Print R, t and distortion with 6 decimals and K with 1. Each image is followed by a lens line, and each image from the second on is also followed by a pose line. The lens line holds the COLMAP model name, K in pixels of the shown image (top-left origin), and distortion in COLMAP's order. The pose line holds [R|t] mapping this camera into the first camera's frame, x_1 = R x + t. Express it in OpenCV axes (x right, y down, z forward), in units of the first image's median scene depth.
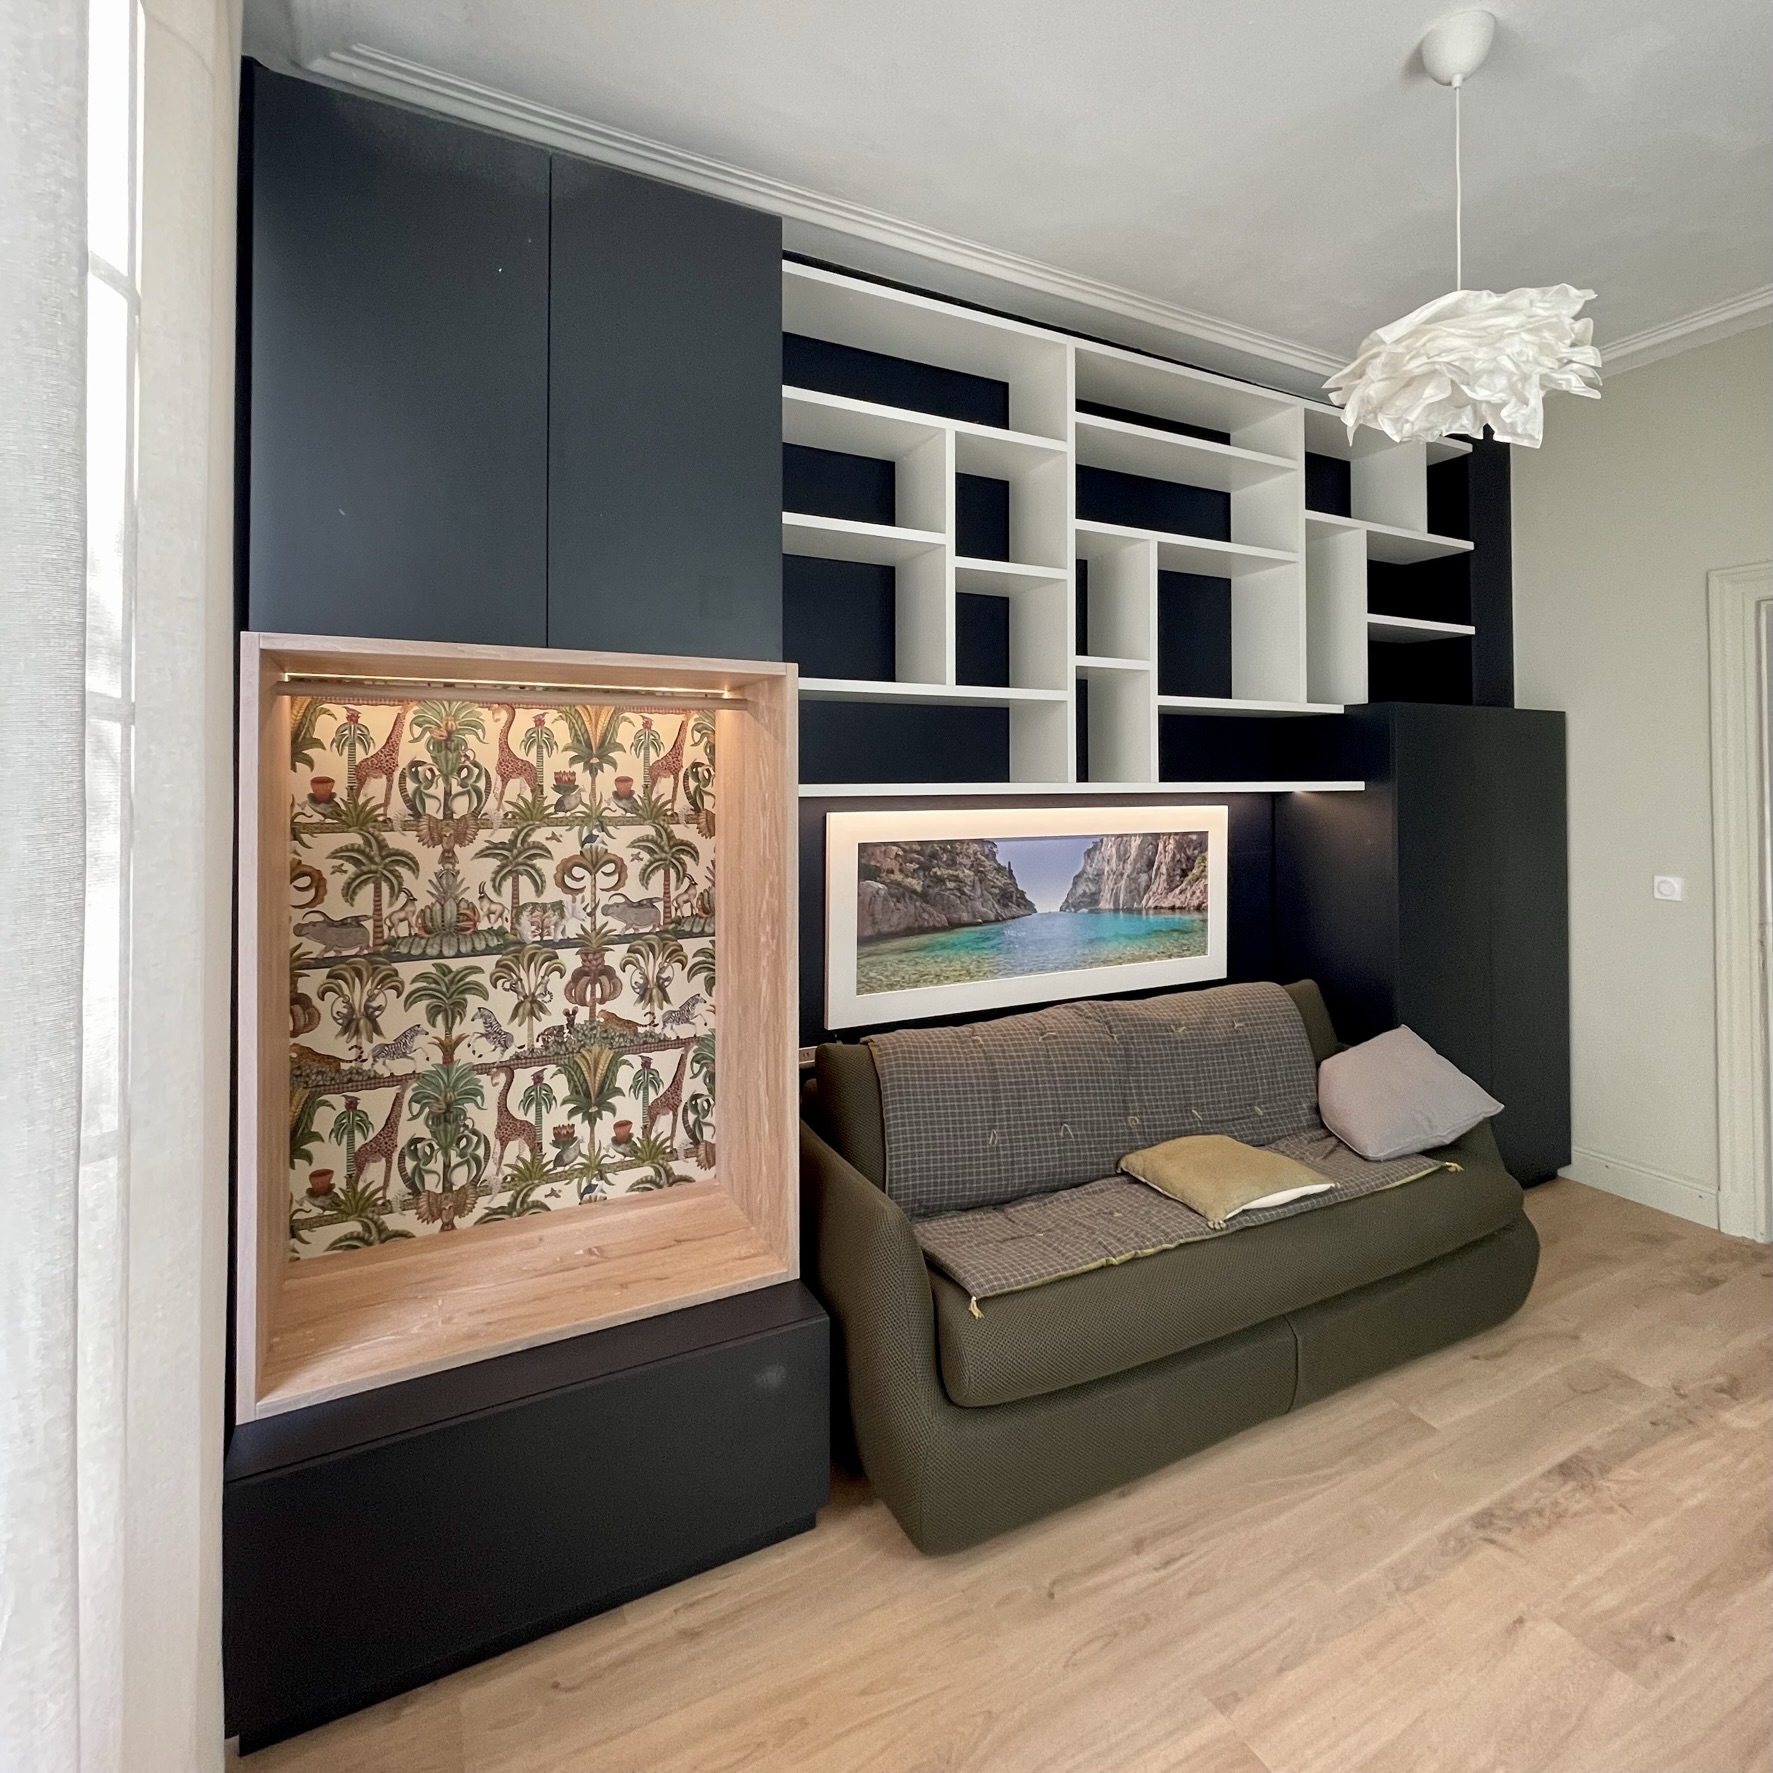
lens RADIAL K [[973.0, 0, 855.0], [0, 973.0, 762.4], [0, 0, 1]] dist [-0.001679, 0.001176]
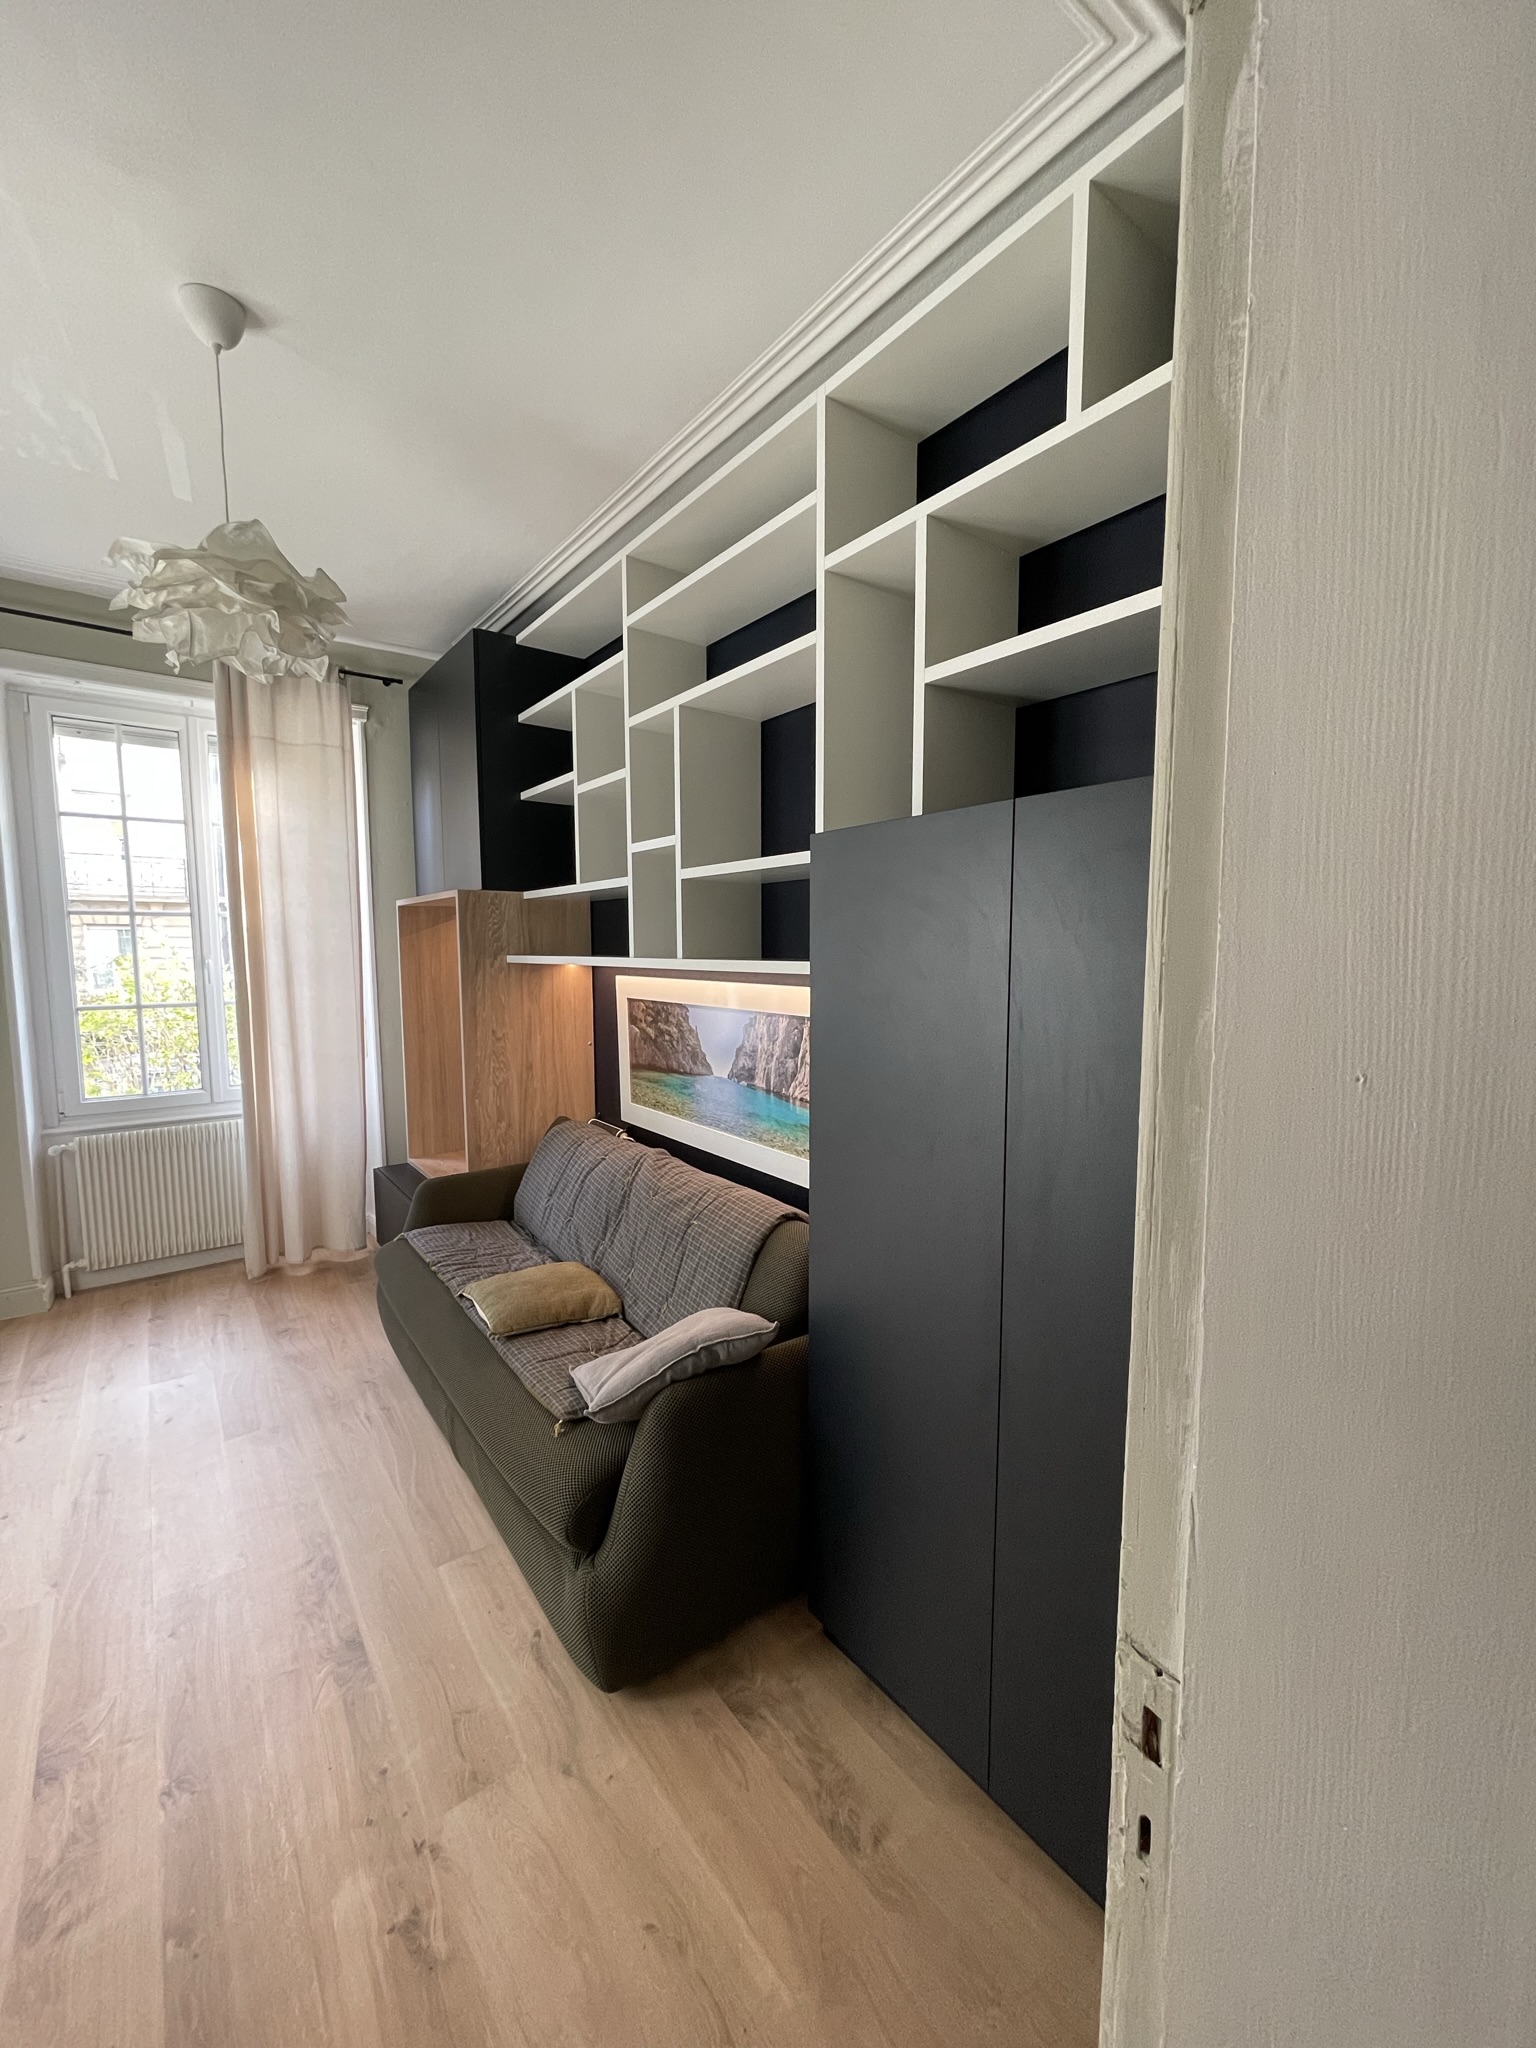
lens RADIAL K [[809.6, 0, 790.2], [0, 809.6, 1026.5], [0, 0, 1]] dist [-0.001047, 0.000752]
pose [[0.195158, 0.096821, -0.975981, 1.476683], [0.019314, 0.994543, 0.102525, 0.009055], [0.980582, -0.038858, 0.192223, 1.223600]]
